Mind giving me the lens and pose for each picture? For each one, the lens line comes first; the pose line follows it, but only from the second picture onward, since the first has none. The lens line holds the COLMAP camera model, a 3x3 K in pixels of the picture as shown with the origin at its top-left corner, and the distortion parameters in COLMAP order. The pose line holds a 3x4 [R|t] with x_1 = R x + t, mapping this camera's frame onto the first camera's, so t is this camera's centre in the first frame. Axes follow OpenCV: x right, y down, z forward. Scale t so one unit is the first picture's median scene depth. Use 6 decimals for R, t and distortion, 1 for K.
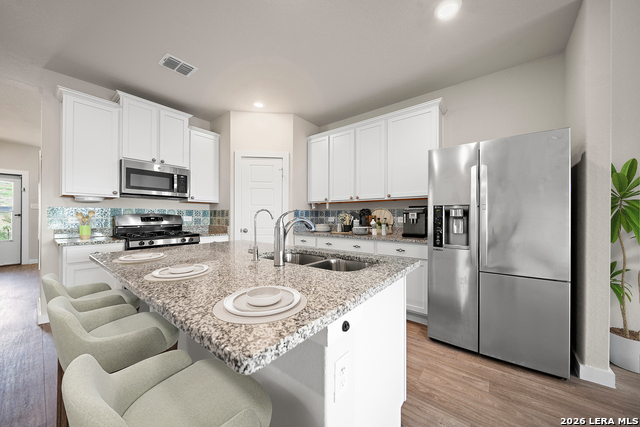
lens RADIAL K [[228.2, 0, 319.0], [0, 228.2, 210.2], [0, 0, 1]] dist [0.000474, -0.000054]
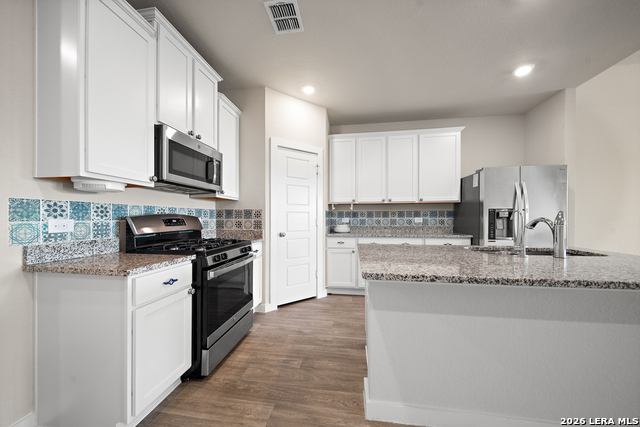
lens RADIAL K [[222.5, 0, 320.6], [0, 222.5, 220.0], [0, 0, 1]] dist [-0.001364, -0.000064]
pose [[0.867953, -0.008856, 0.496568, -0.628170], [-0.011958, 0.999179, 0.038721, 0.003095], [-0.496503, -0.039546, 0.867134, 0.213136]]
